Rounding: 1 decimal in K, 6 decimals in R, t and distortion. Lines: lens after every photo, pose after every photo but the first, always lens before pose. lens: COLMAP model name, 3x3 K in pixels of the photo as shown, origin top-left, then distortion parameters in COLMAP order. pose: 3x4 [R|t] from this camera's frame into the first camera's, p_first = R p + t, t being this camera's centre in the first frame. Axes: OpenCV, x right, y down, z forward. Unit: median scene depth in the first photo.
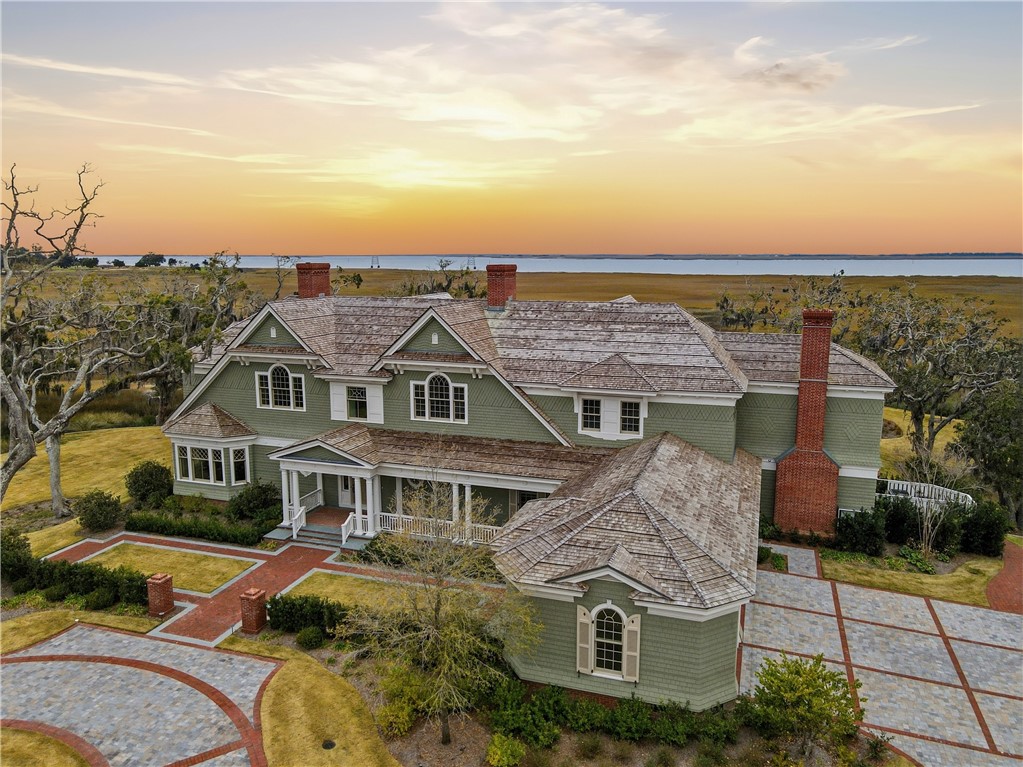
lens RADIAL K [[745.8, 0, 511.5], [0, 745.8, 383.5], [0, 0, 1]] dist [0.011814, 0.006526]
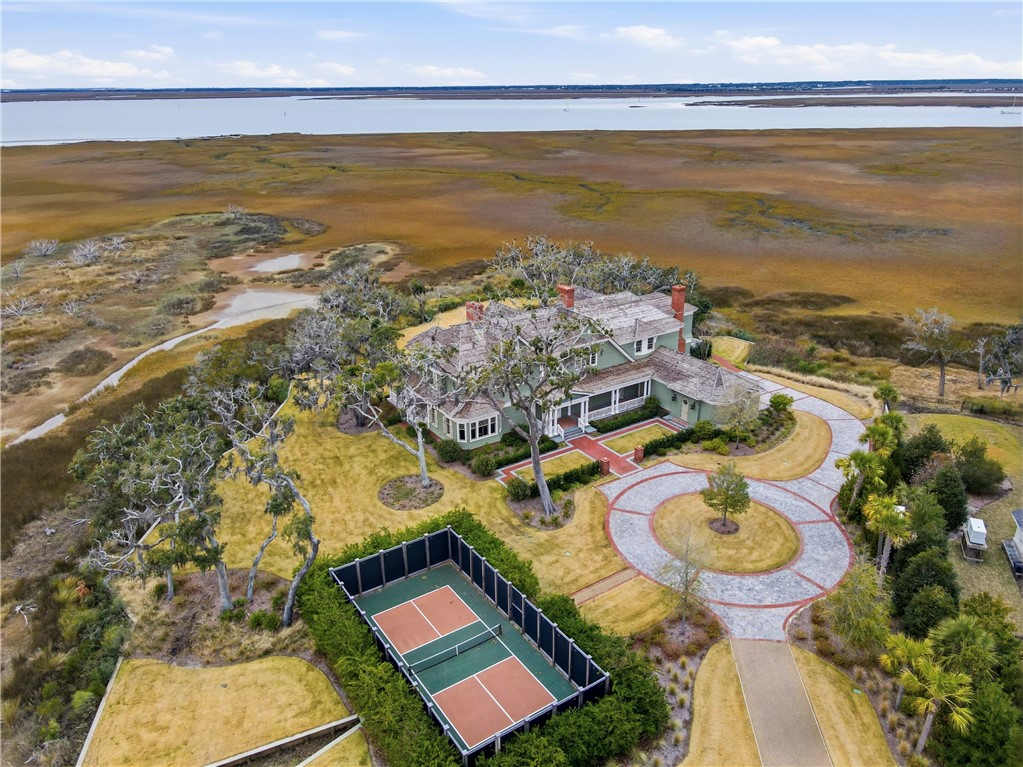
lens RADIAL K [[745.8, 0, 511.5], [0, 745.8, 383.5], [0, 0, 1]] dist [0.011814, 0.006526]
pose [[0.609138, -0.300922, 0.733755, -1.993026], [0.143515, 0.951766, 0.271190, -0.570859], [-0.779971, -0.059887, 0.622944, -0.217265]]
